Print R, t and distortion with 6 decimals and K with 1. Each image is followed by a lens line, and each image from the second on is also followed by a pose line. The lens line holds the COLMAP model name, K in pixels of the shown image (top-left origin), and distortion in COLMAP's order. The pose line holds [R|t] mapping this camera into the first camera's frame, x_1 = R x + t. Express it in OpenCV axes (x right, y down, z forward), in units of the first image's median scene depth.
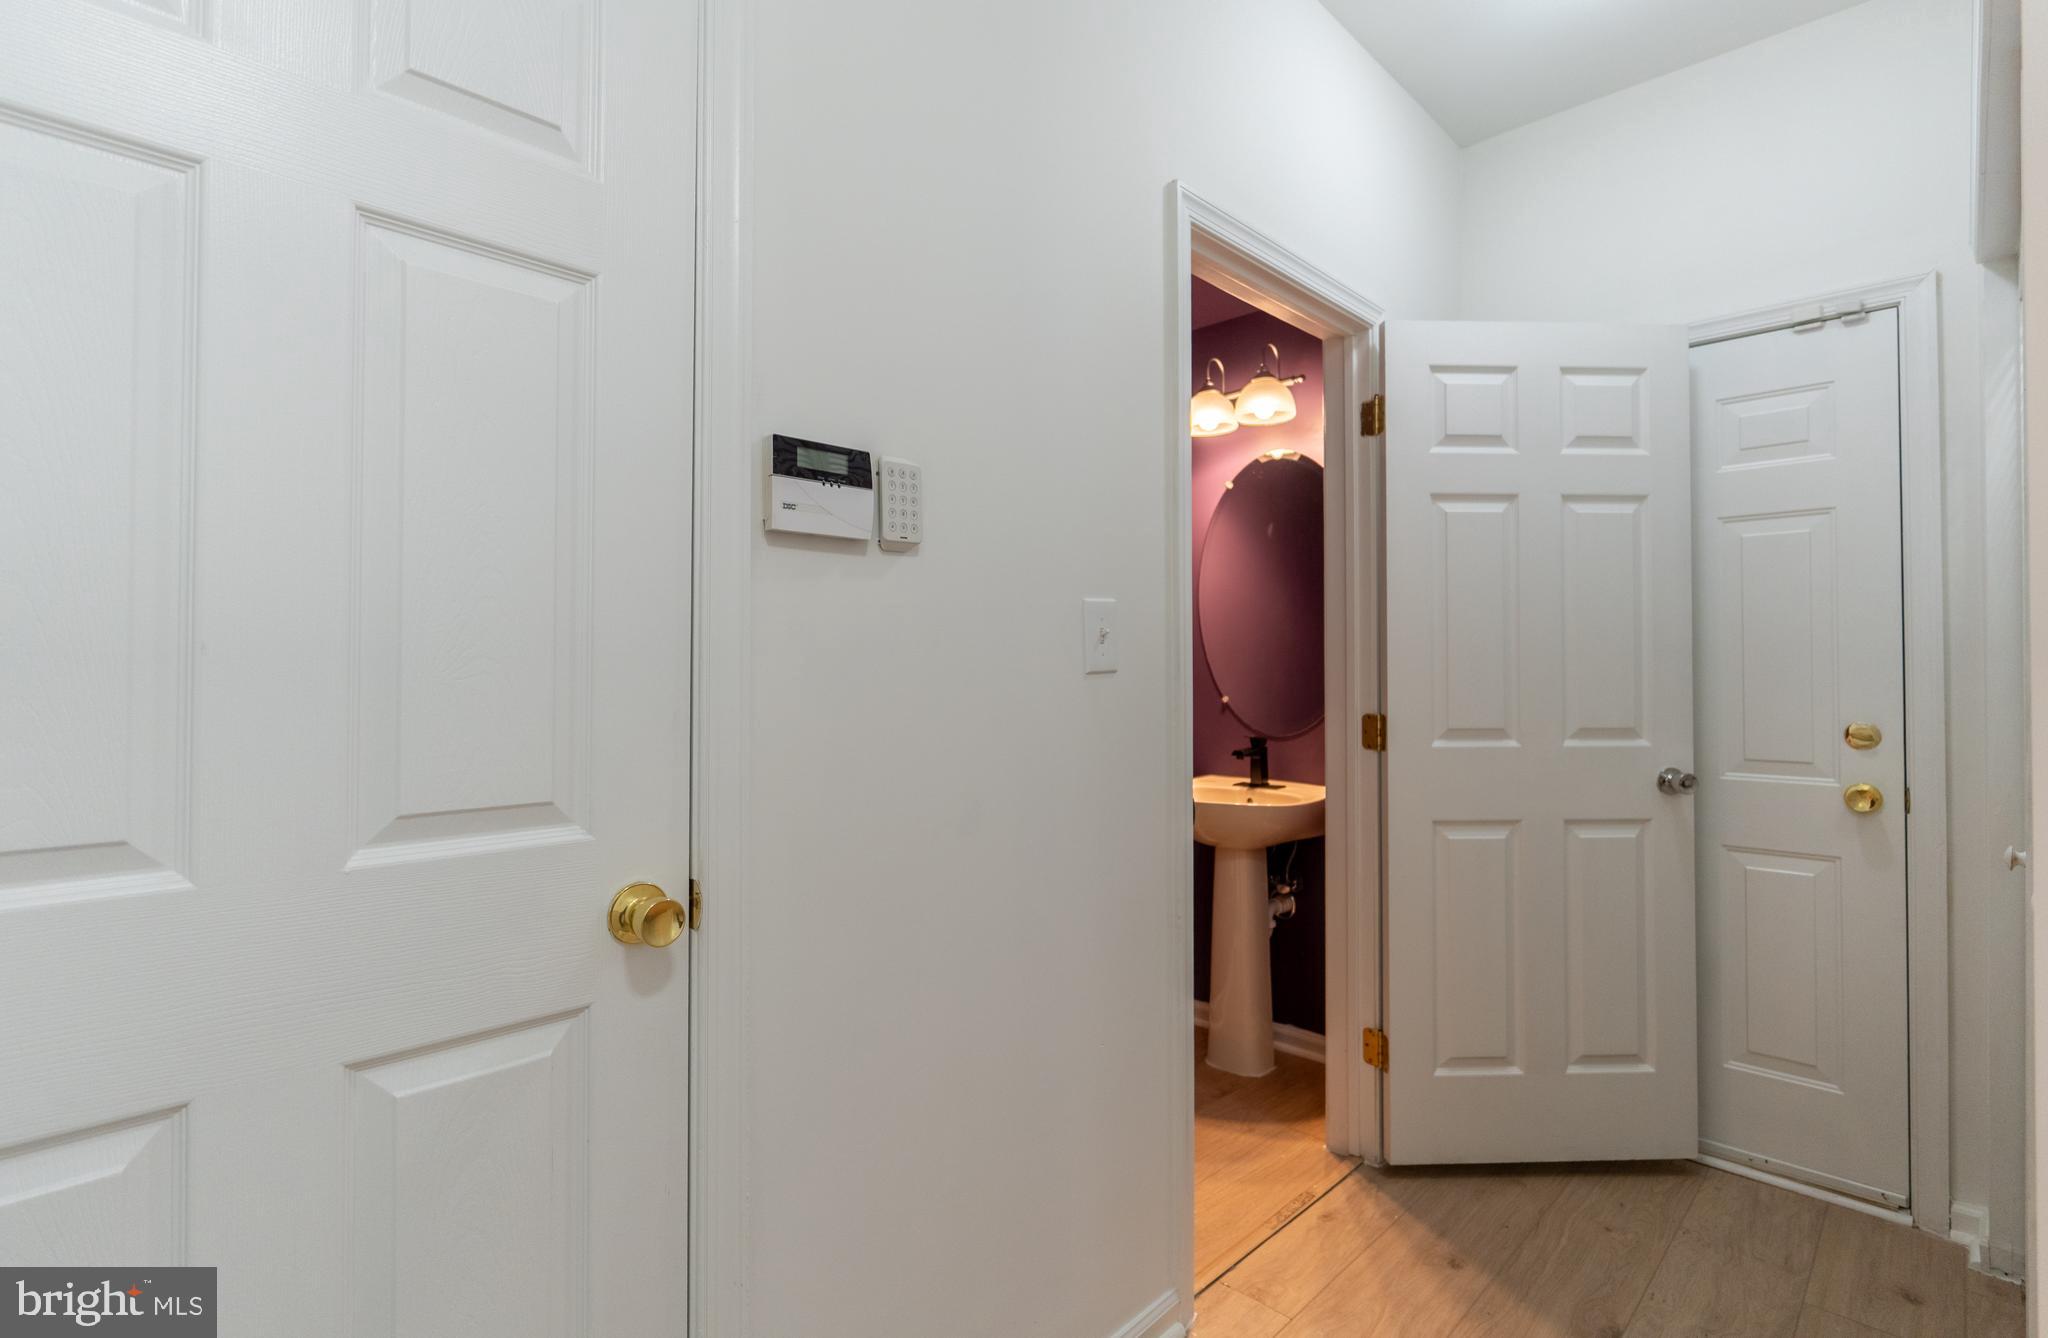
lens RADIAL K [[946.5, 0, 1018.8], [0, 946.5, 657.5], [0, 0, 1]] dist [-0.003803, -0.002491]
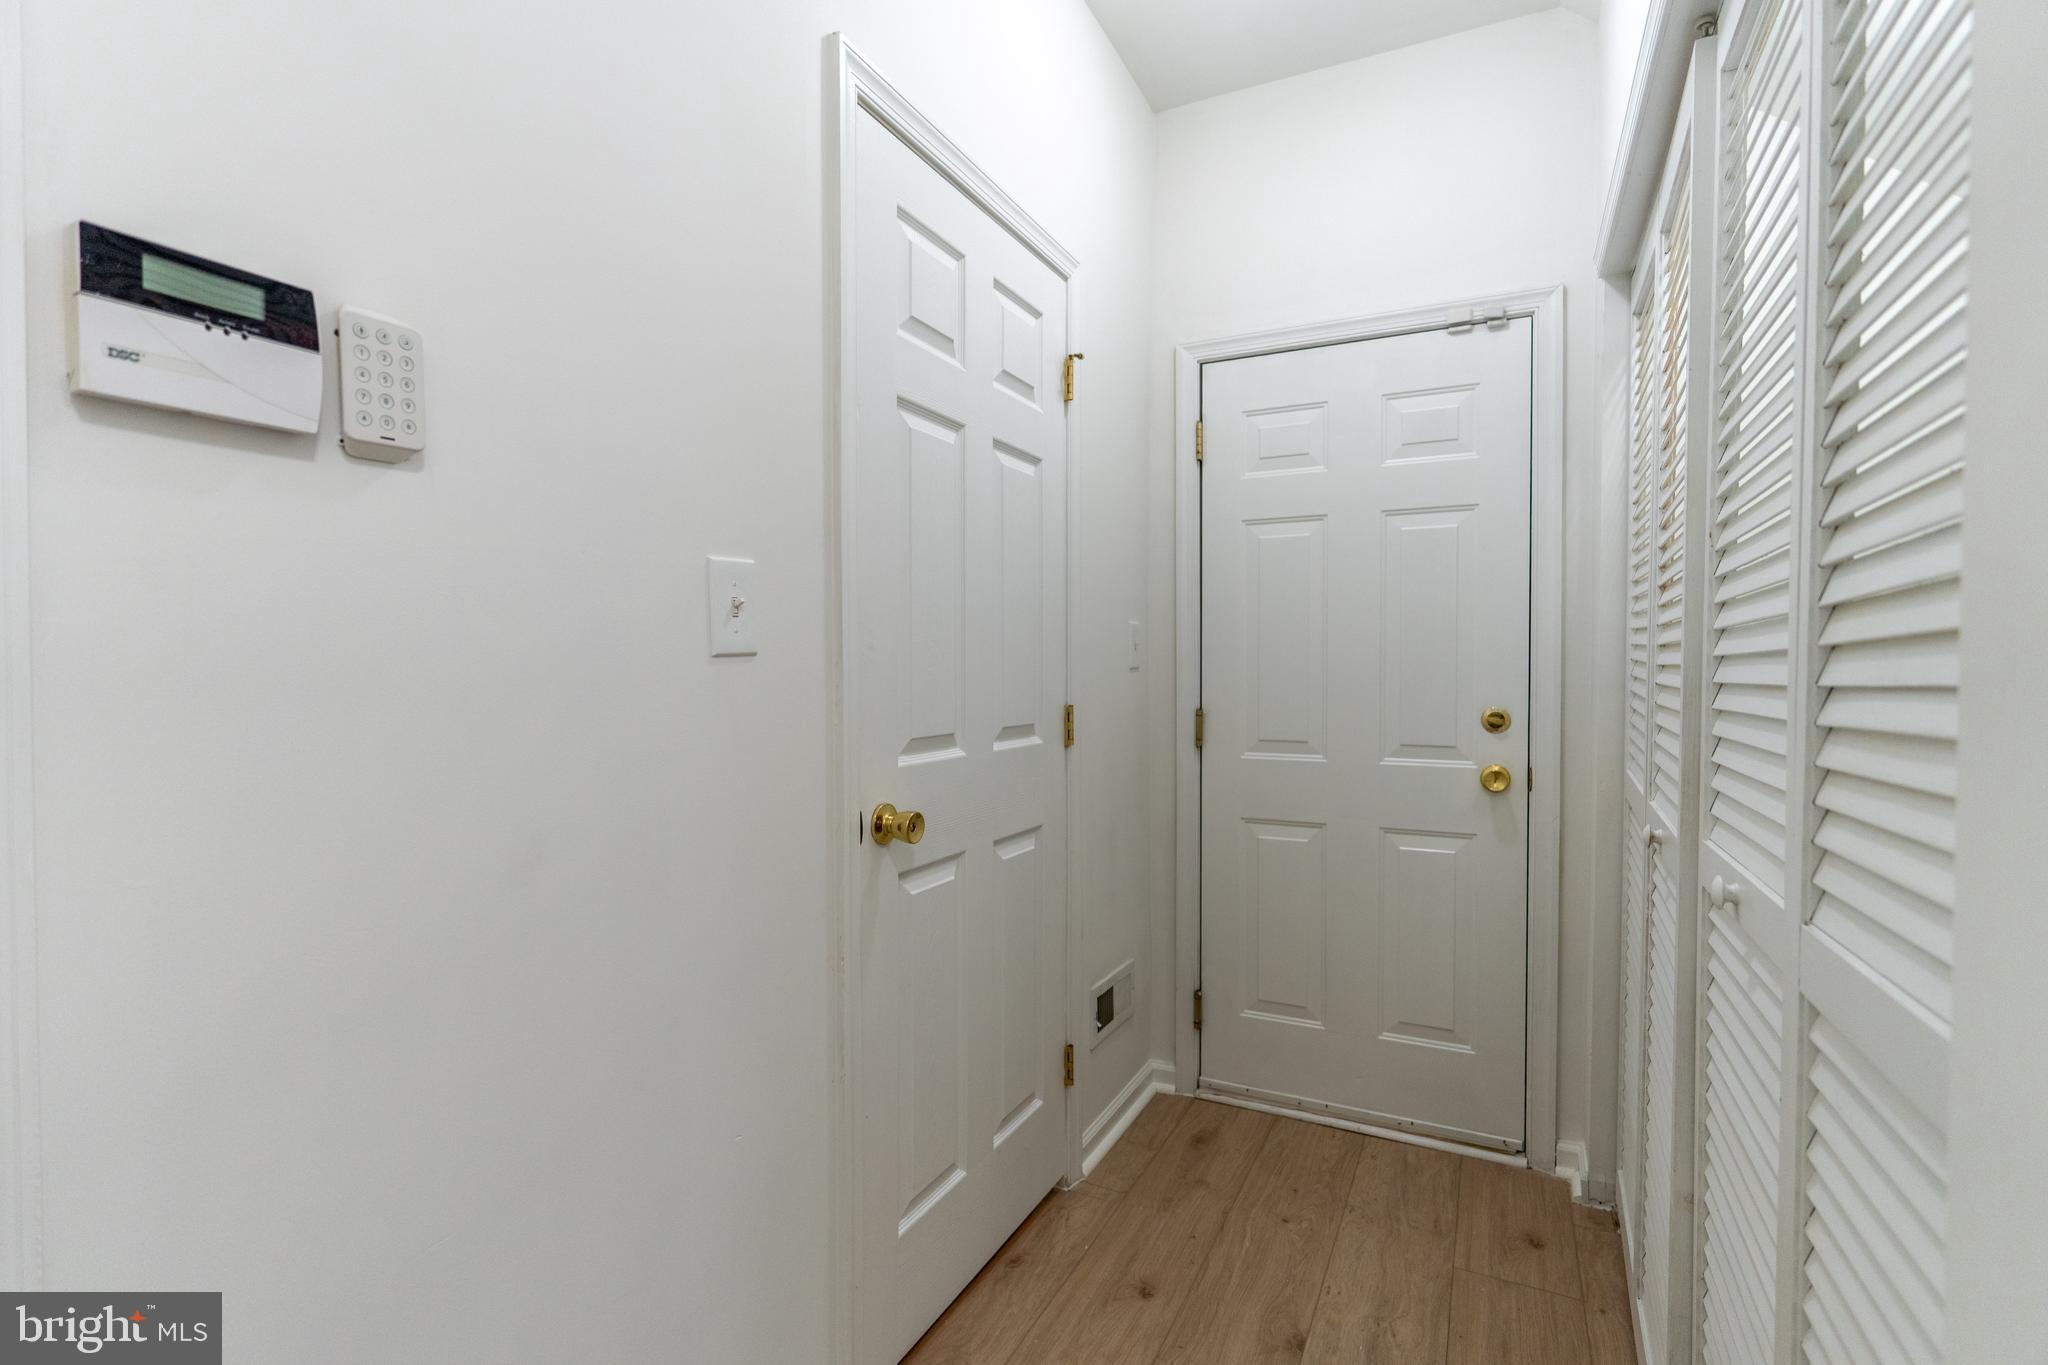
lens RADIAL K [[950.5, 0, 1025.5], [0, 950.5, 685.6], [0, 0, 1]] dist [-0.007655, 0.000281]
pose [[0.948942, -0.006153, 0.315391, 0.057797], [-0.004597, 0.999434, 0.033331, 0.011831], [-0.315417, -0.033079, 0.948376, 0.168991]]
